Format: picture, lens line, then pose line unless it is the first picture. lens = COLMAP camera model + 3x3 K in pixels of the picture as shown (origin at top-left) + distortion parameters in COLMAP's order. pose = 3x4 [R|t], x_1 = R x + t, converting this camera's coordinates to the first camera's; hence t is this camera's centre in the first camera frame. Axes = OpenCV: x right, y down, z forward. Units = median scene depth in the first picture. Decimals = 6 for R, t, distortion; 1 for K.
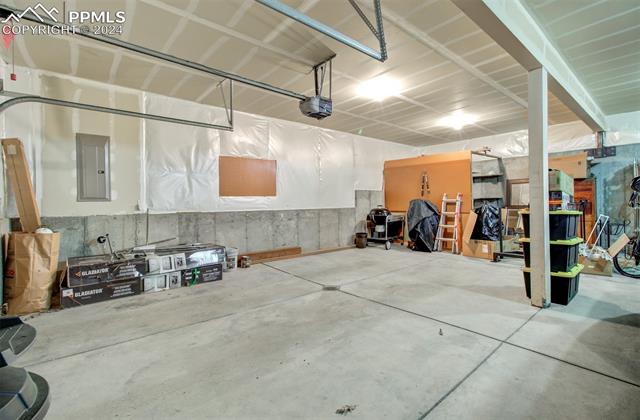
lens RADIAL K [[299.9, 0, 319.1], [0, 299.9, 203.9], [0, 0, 1]] dist [0.002559, 0.000612]
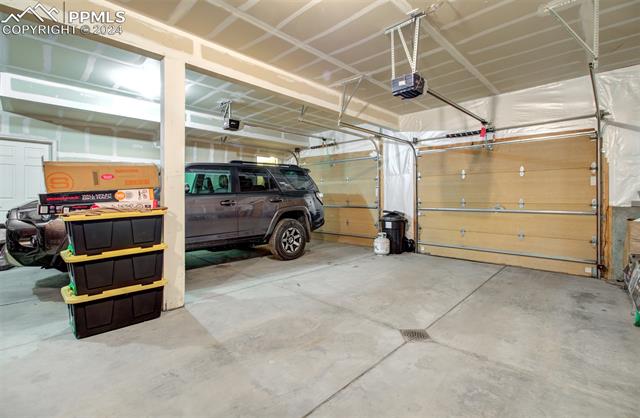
lens RADIAL K [[299.9, 0, 319.1], [0, 299.9, 202.9], [0, 0, 1]] dist [0.002559, 0.000612]
pose [[-0.995829, 0.015835, -0.089854, 0.345267], [0.013561, 0.999574, 0.025860, -0.012524], [0.090225, 0.024534, -0.995619, 1.904631]]
